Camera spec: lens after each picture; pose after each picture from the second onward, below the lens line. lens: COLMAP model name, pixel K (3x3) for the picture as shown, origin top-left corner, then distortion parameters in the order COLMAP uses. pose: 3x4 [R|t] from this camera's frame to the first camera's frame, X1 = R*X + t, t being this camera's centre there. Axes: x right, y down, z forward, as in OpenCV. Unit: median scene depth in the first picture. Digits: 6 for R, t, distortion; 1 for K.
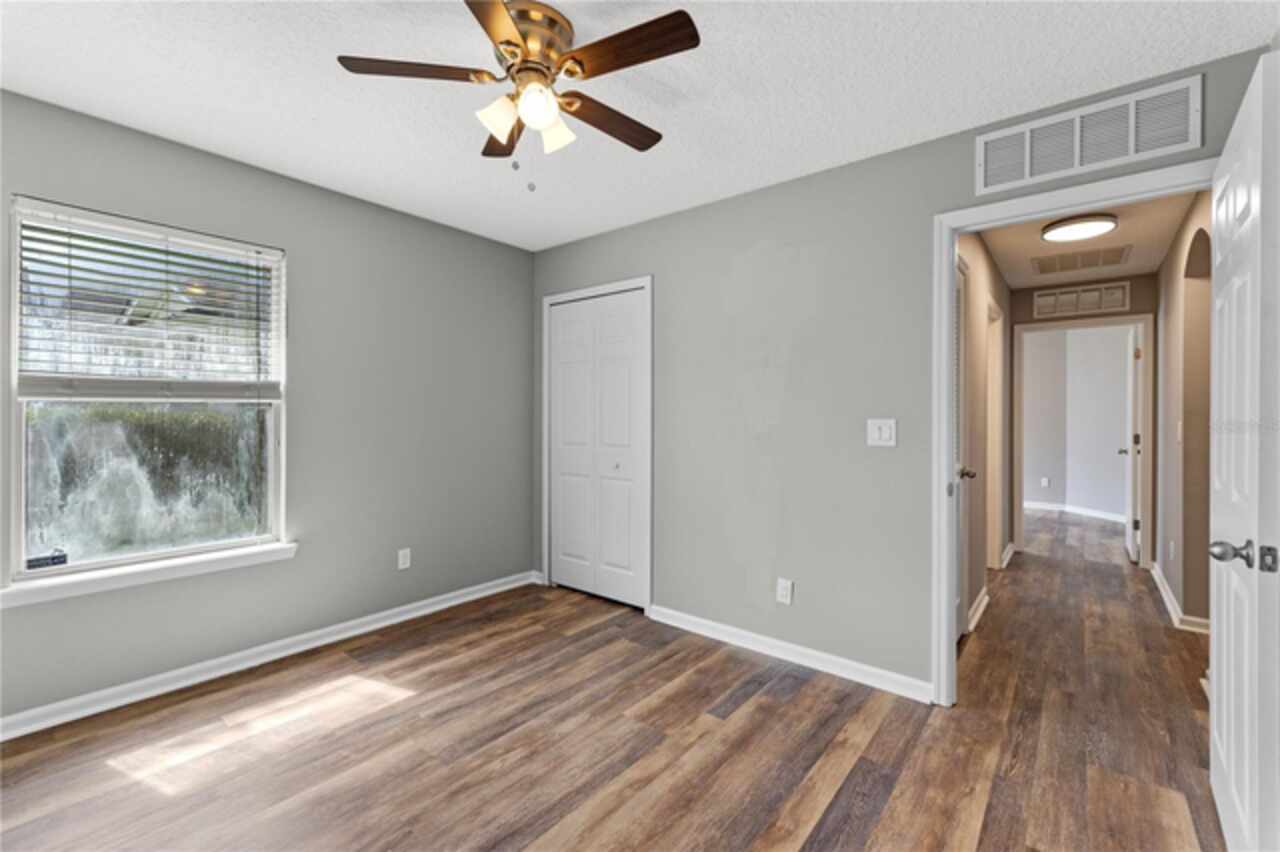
lens RADIAL K [[541.3, 0, 648.6], [0, 541.3, 420.5], [0, 0, 1]] dist [0.001939, -0.000622]
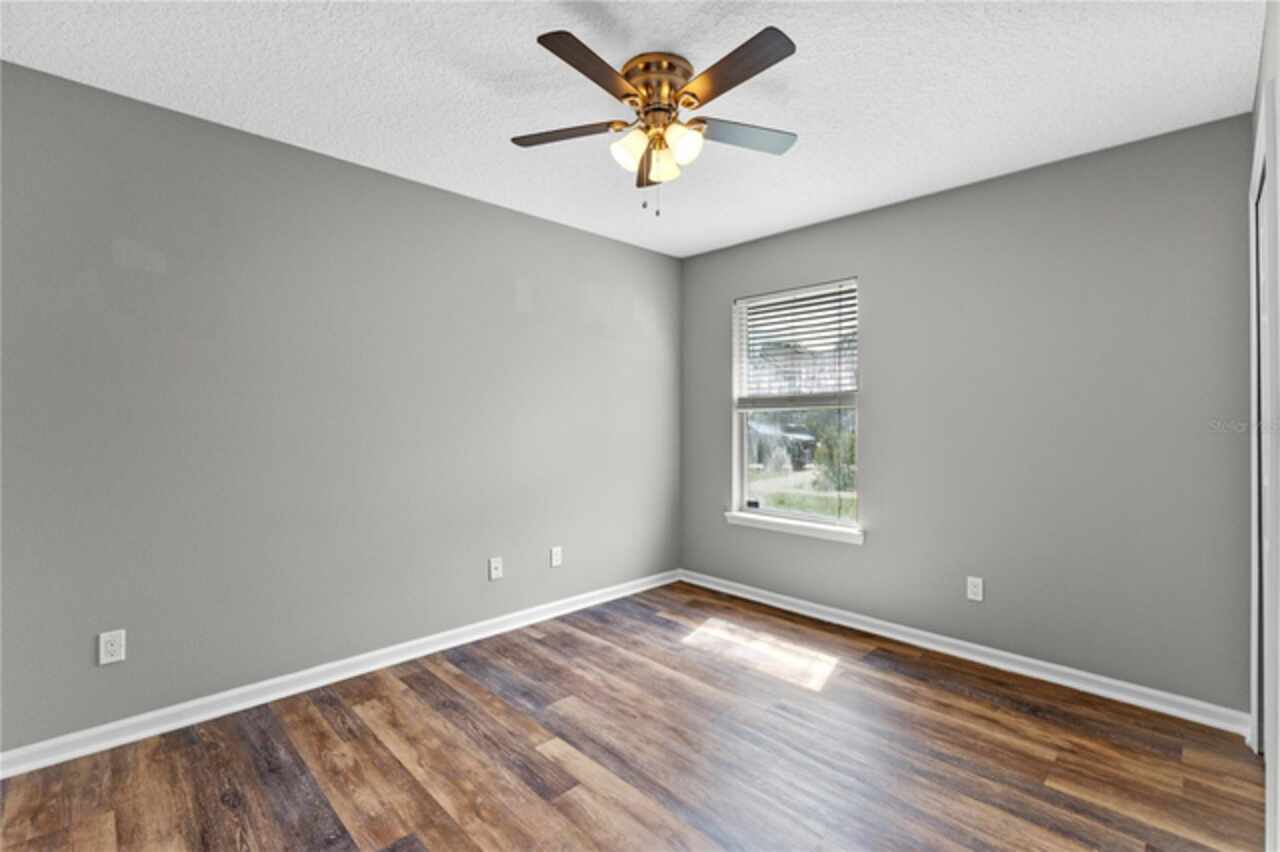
lens RADIAL K [[568.5, 0, 640.0], [0, 568.5, 426.0], [0, 0, 1]] dist [-0.000650, -0.000444]
pose [[-0.122541, 0.009367, -0.992419, 0.640457], [-0.011753, 0.999872, 0.010889, -0.004737], [0.992394, 0.012999, -0.122415, 0.752863]]
